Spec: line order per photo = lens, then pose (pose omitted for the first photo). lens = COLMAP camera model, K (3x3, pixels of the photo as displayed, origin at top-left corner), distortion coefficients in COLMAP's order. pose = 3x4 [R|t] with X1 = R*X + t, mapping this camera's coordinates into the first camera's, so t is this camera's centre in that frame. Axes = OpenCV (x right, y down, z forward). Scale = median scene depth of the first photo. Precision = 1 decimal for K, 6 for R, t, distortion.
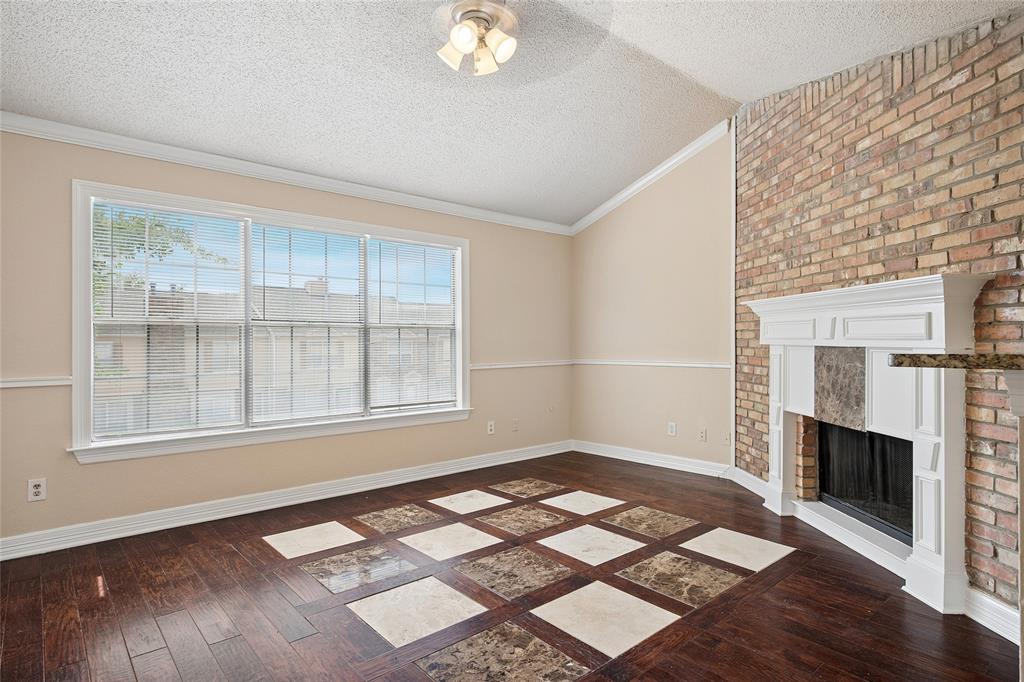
lens RADIAL K [[542.4, 0, 503.8], [0, 542.4, 340.0], [0, 0, 1]] dist [-0.000345, 0.001375]
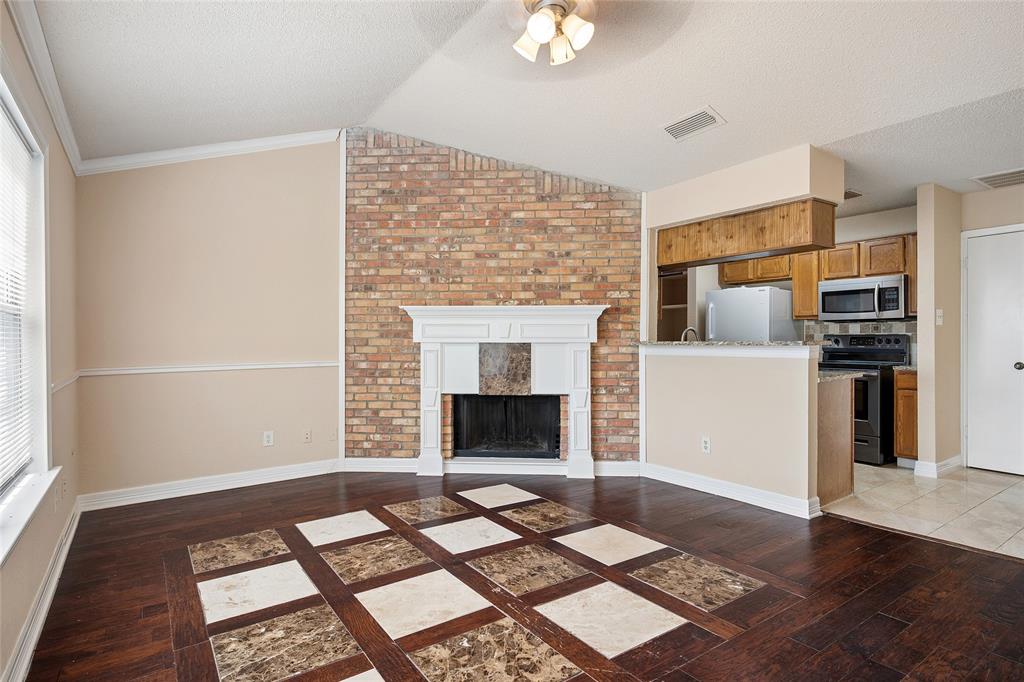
lens RADIAL K [[542.4, 0, 505.8], [0, 542.4, 342.2], [0, 0, 1]] dist [-0.000345, 0.001375]
pose [[0.106108, -0.002327, 0.994352, -0.876654], [0.002698, 0.999994, 0.002052, 0.007089], [-0.994351, 0.002465, 0.106114, 0.834593]]
